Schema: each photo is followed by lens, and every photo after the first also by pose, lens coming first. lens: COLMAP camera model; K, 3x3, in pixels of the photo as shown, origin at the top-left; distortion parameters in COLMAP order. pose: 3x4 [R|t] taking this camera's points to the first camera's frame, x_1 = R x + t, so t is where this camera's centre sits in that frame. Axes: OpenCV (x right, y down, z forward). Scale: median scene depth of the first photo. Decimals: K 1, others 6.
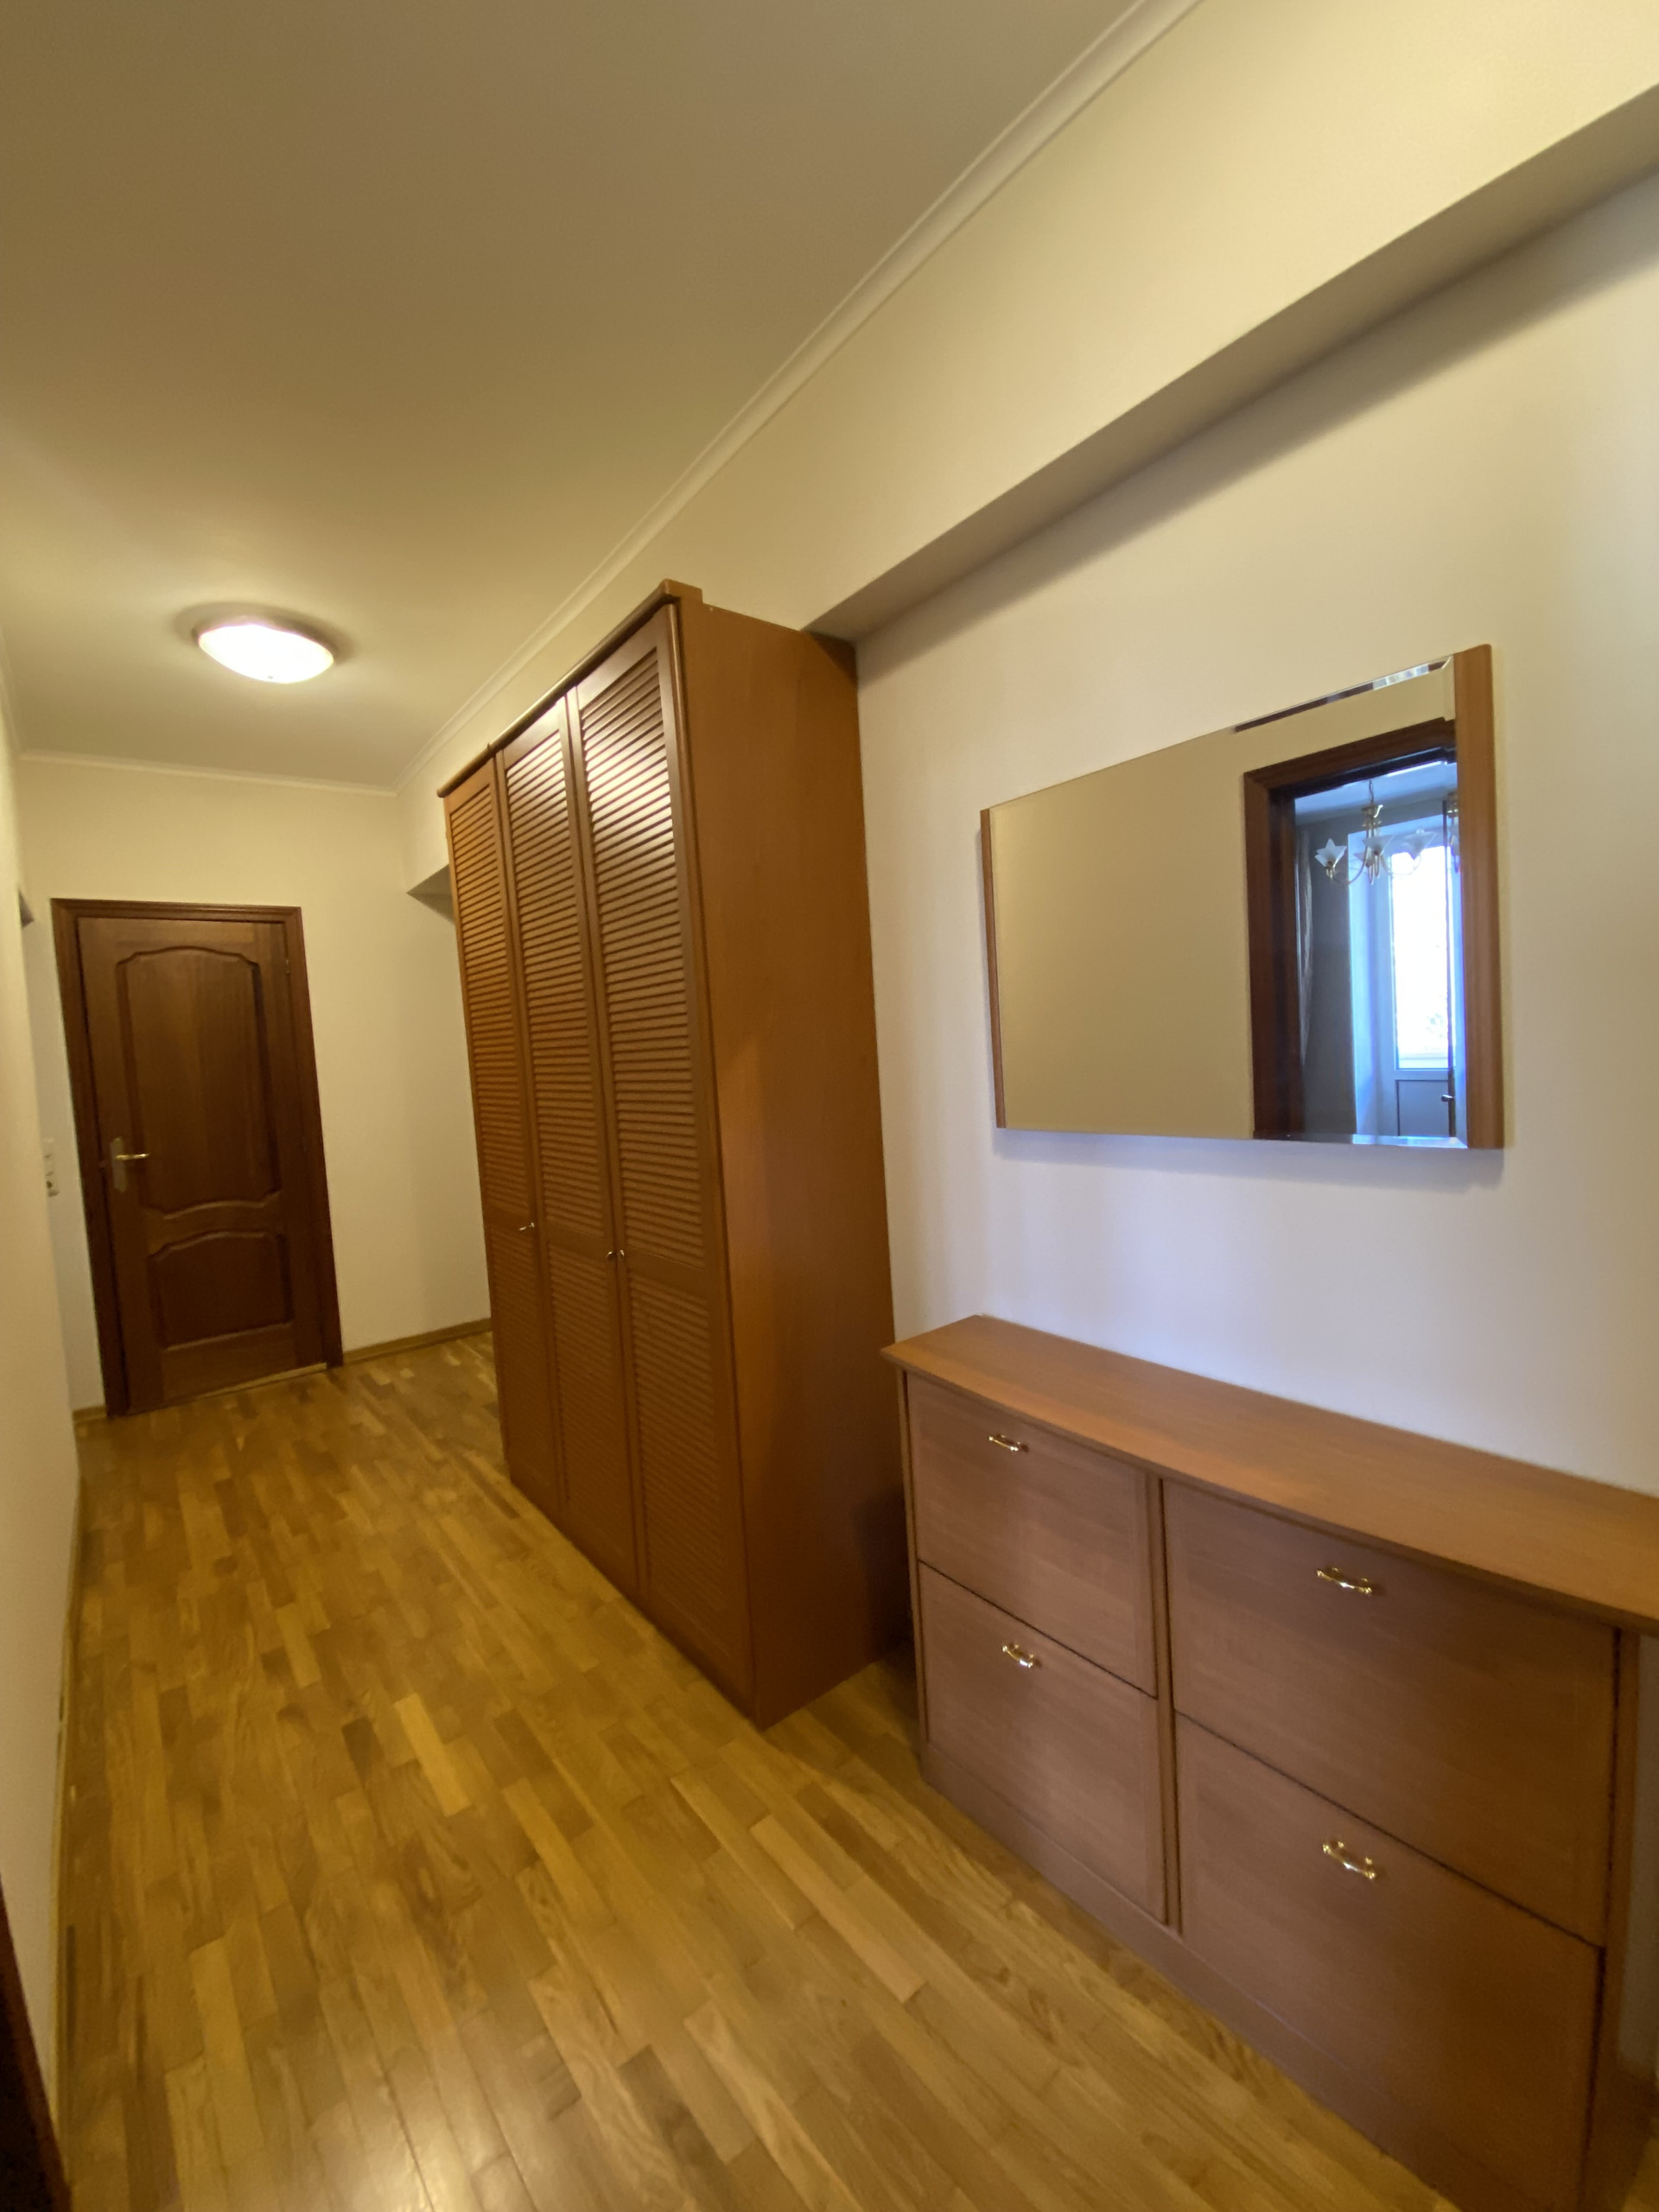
lens RADIAL K [[897.3, 0, 846.4], [0, 897.3, 1106.1], [0, 0, 1]] dist [0.015446, -0.018145]
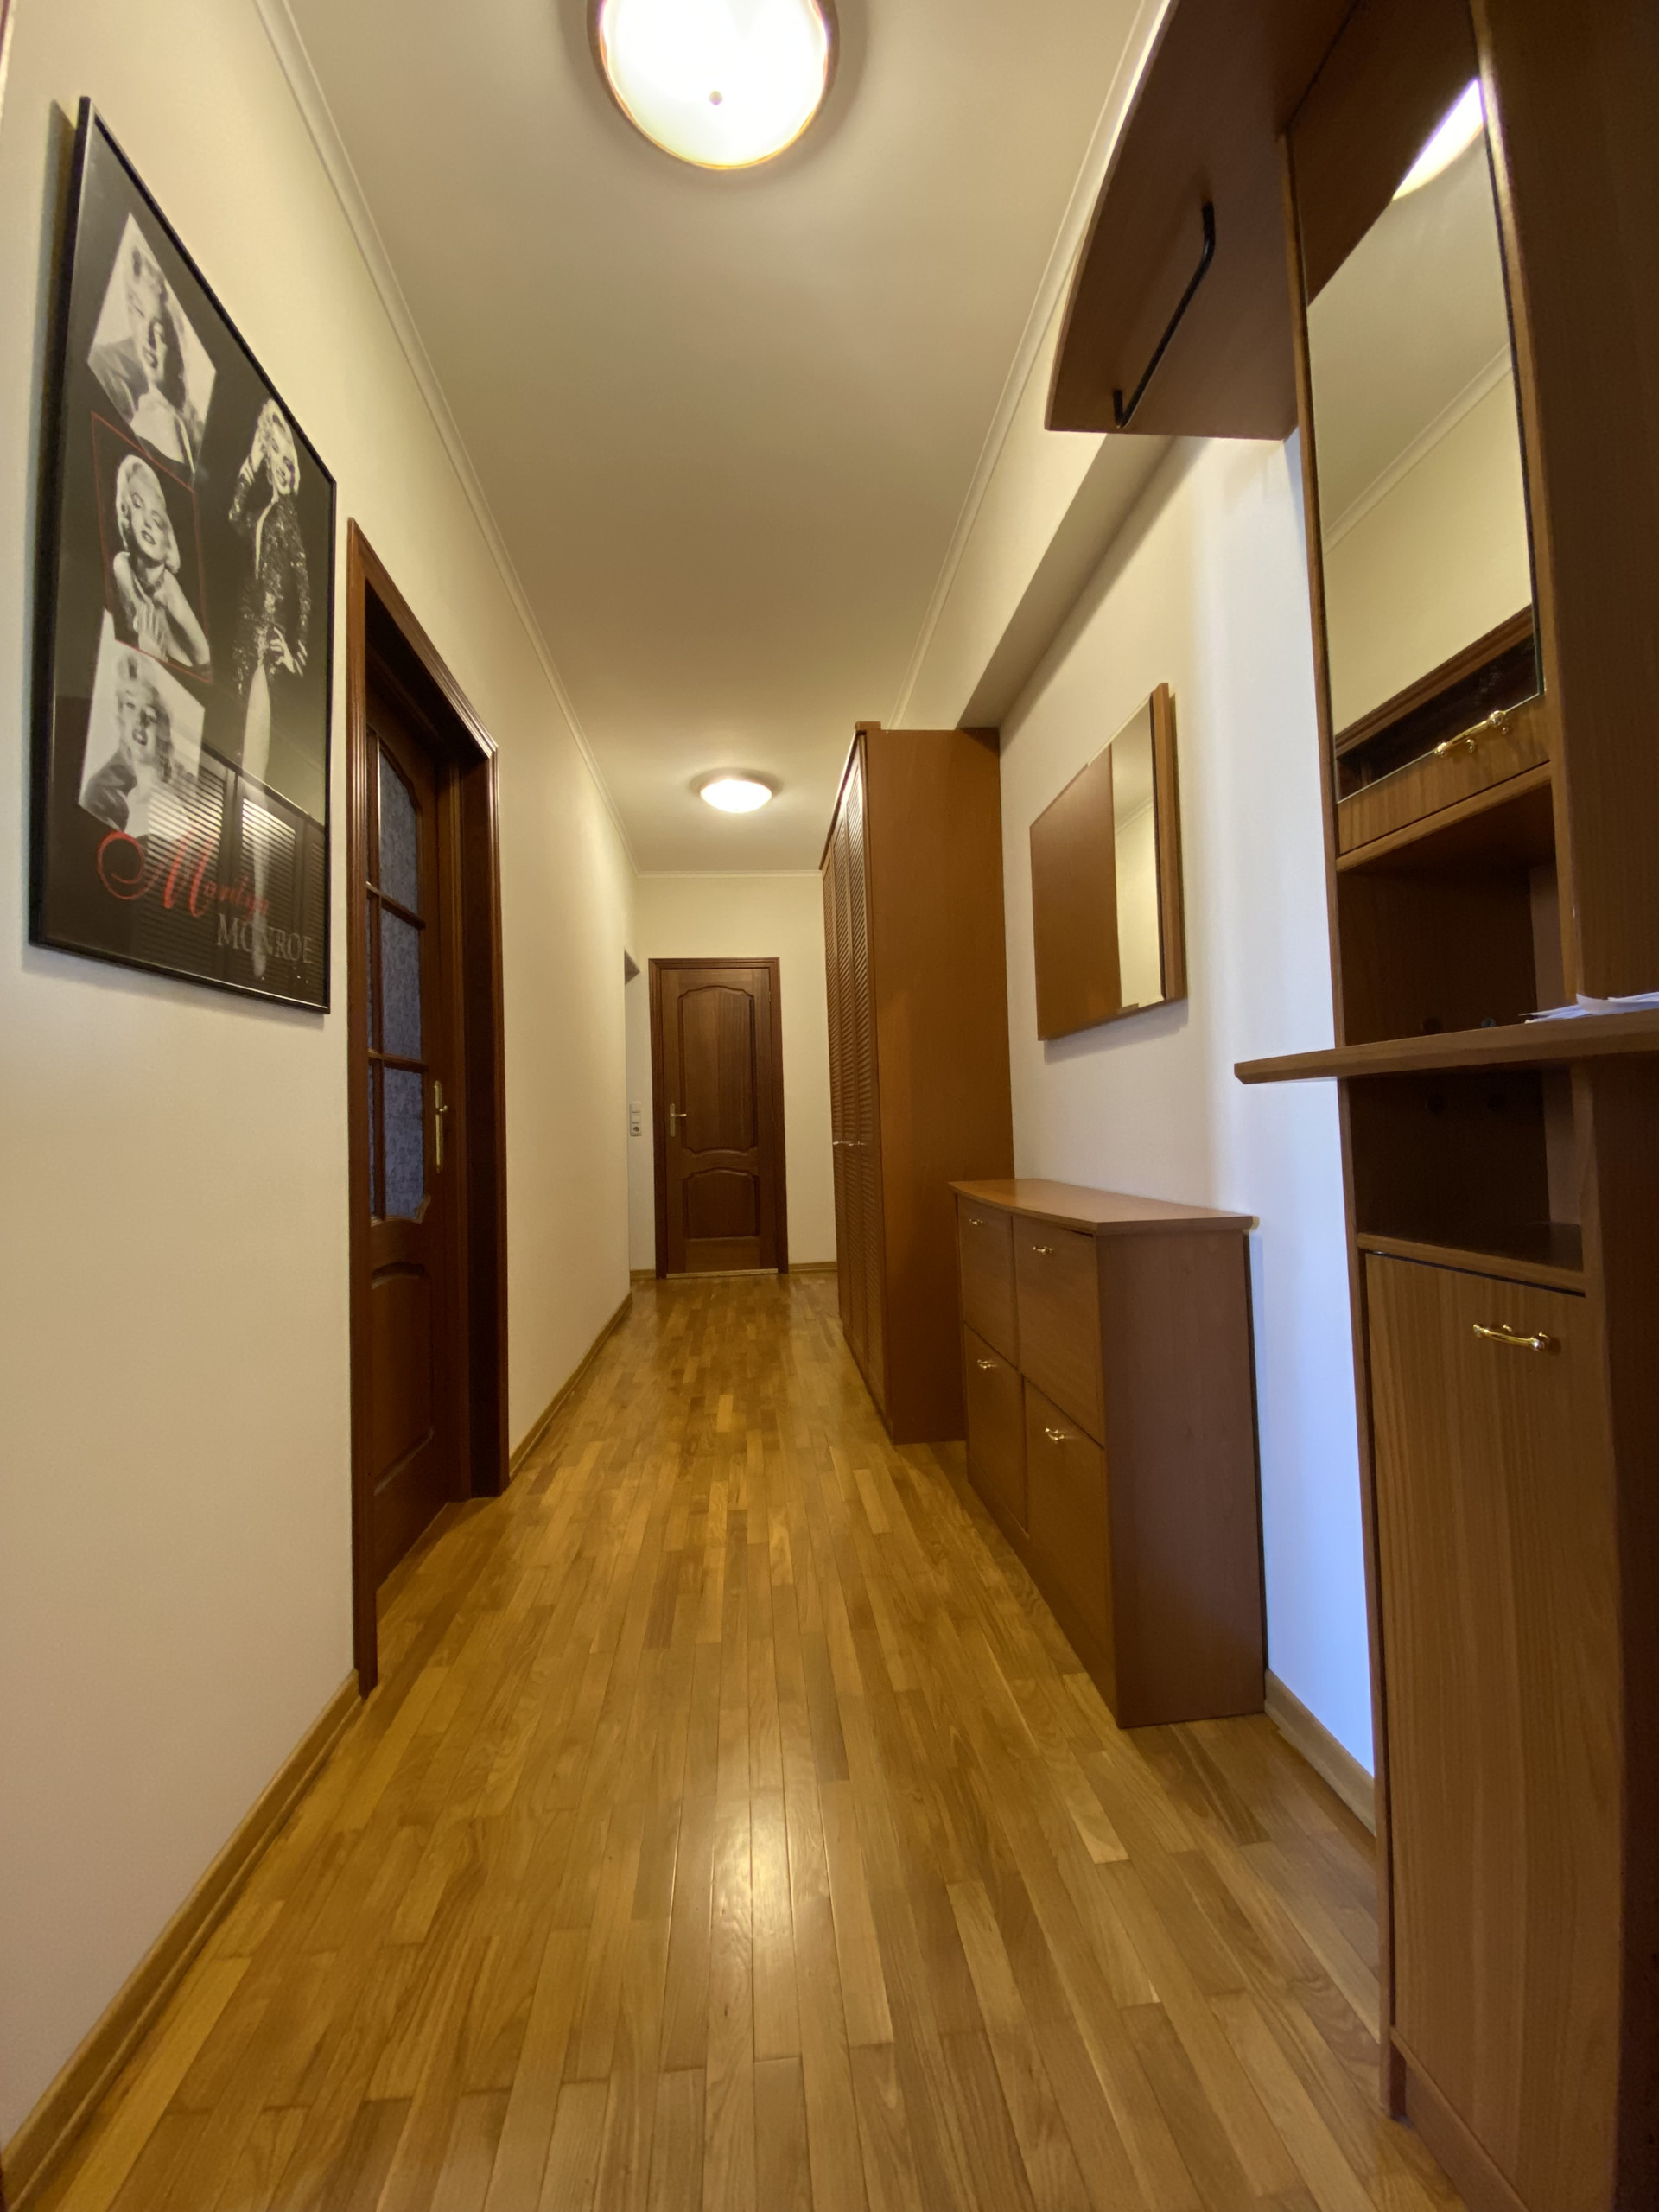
lens RADIAL K [[890.9, 0, 839.4], [0, 890.9, 1096.4], [0, 0, 1]] dist [0.024151, -0.023182]
pose [[0.834792, 0.013242, -0.550406, 0.644669], [-0.056080, 0.996556, -0.061081, 0.209173], [0.547702, 0.081857, 0.832660, -0.343167]]
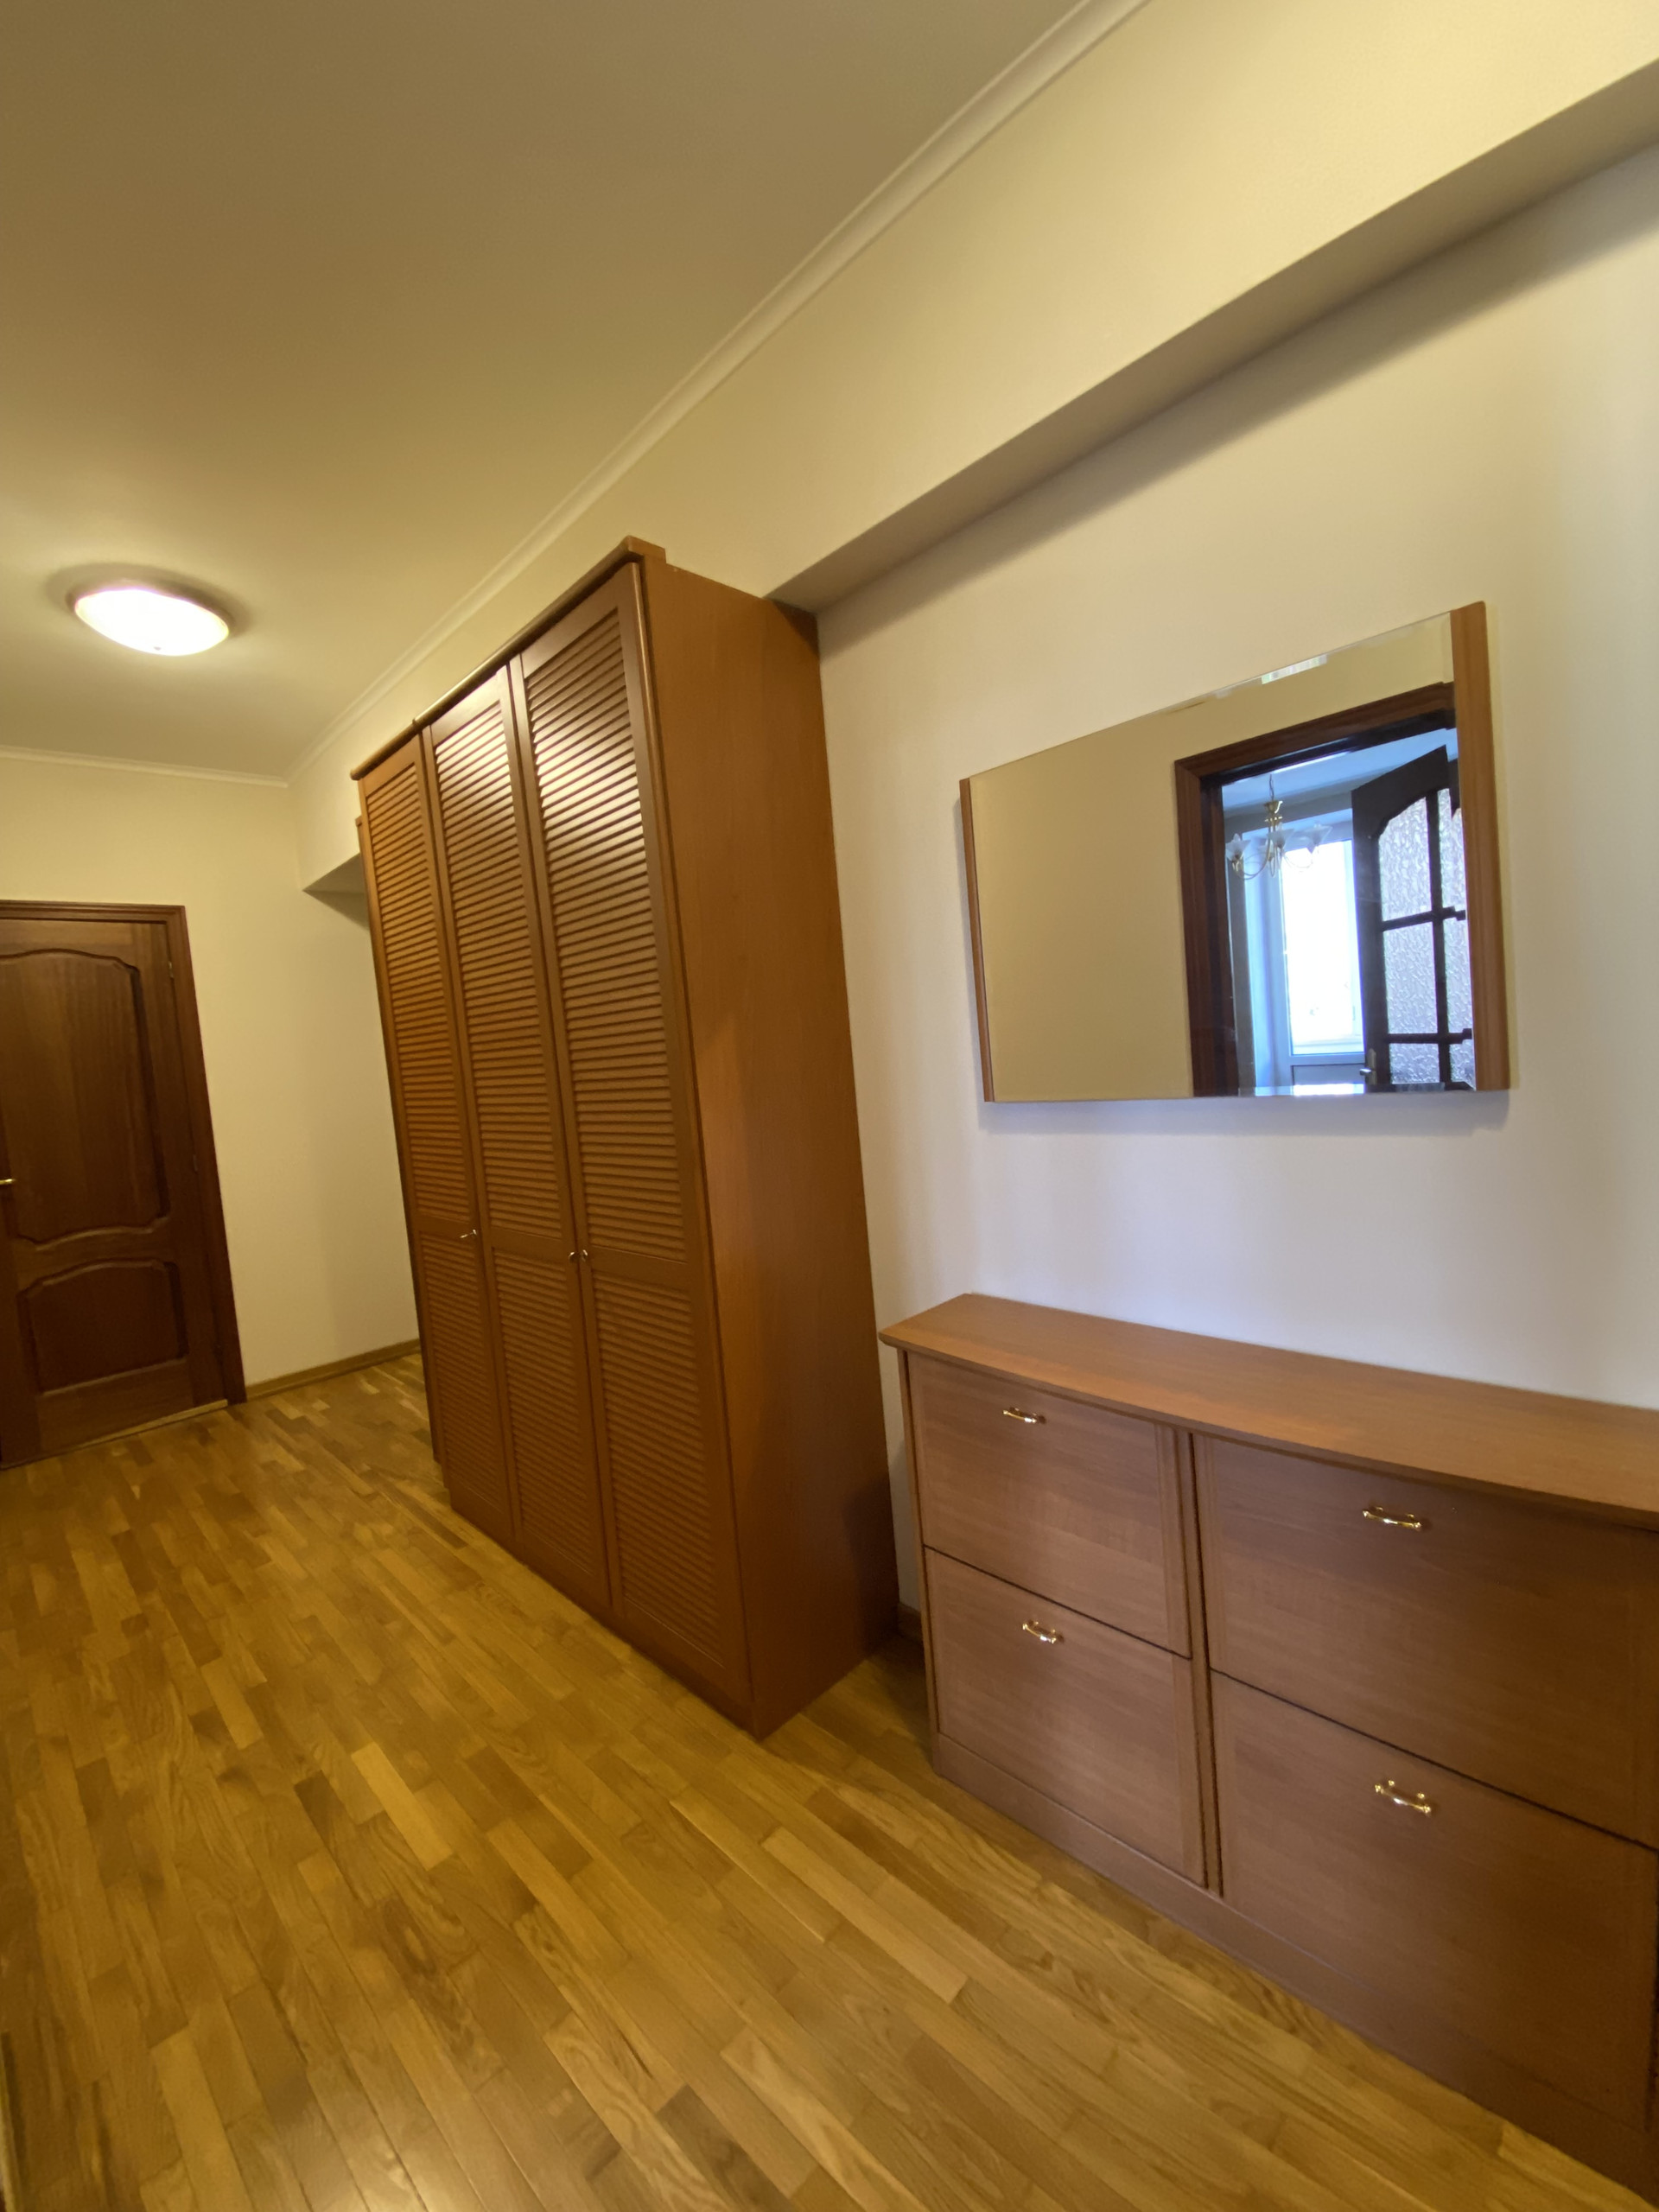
lens RADIAL K [[897.3, 0, 846.4], [0, 897.3, 1106.1], [0, 0, 1]] dist [0.015446, -0.018145]
pose [[0.993696, -0.032567, 0.107270, -0.083219], [0.033518, 0.999413, -0.007072, 0.028611], [-0.106977, 0.010622, 0.994205, 0.031096]]
